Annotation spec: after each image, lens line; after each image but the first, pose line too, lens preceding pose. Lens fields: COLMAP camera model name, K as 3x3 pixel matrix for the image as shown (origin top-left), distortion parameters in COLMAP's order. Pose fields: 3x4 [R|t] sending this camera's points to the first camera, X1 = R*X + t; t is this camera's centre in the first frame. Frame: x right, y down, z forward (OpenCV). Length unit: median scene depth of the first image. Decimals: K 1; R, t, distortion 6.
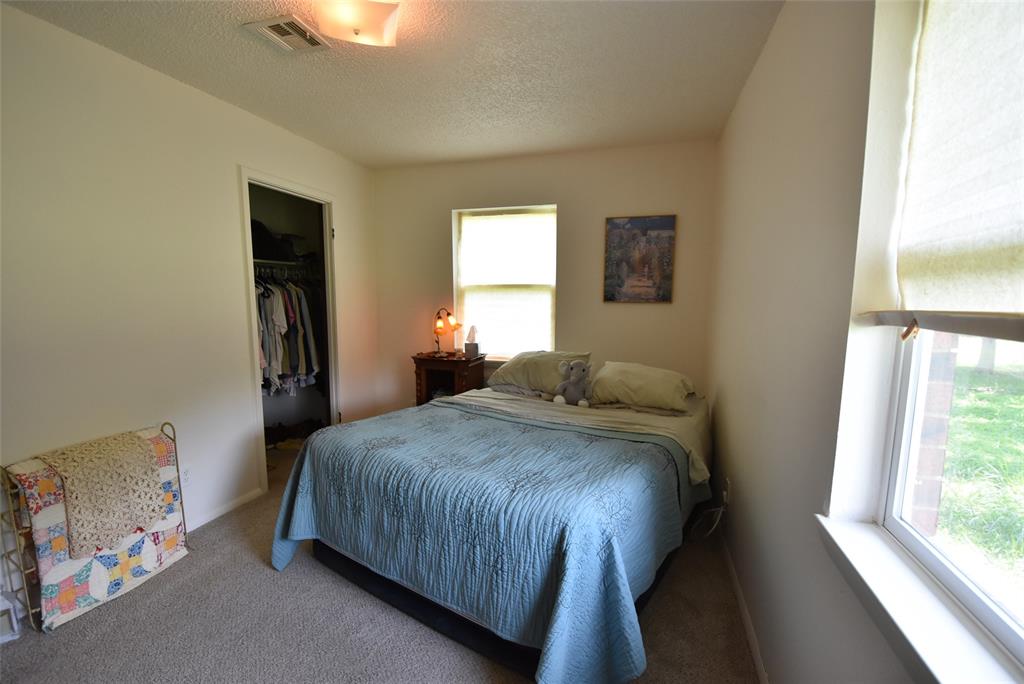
lens RADIAL K [[452.0, 0, 508.0], [0, 452.0, 353.7], [0, 0, 1]] dist [0.013214, -0.022715]
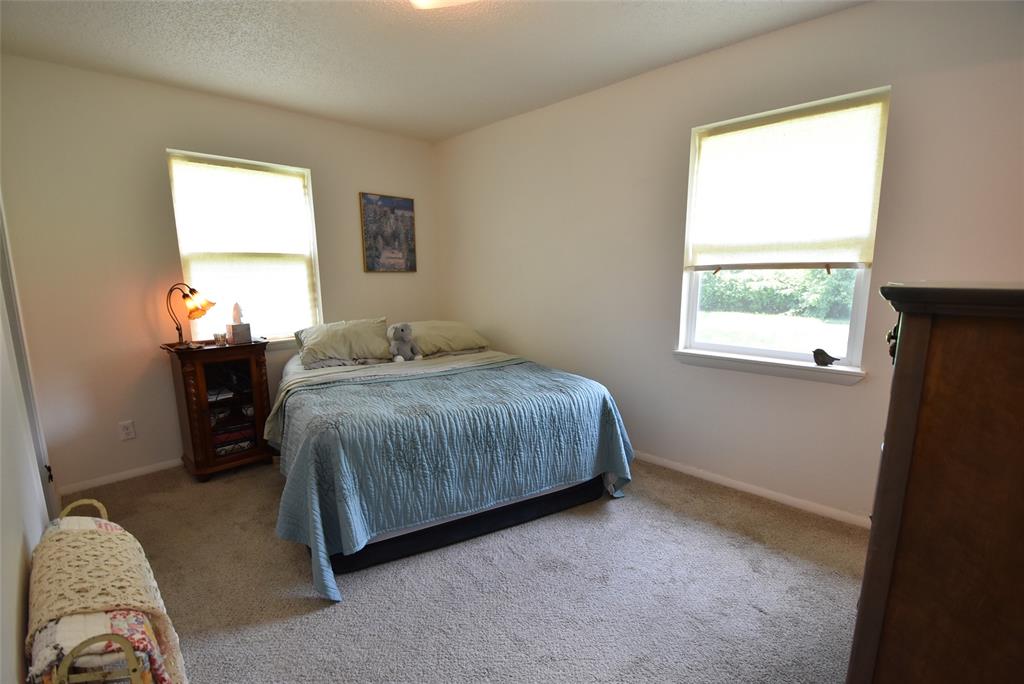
lens RADIAL K [[452.0, 0, 508.0], [0, 452.0, 353.7], [0, 0, 1]] dist [0.013214, -0.022715]
pose [[0.468933, -0.165883, 0.867517, -0.680168], [0.122575, 0.984923, 0.122076, -0.013906], [-0.874687, 0.049091, 0.482196, 0.219455]]
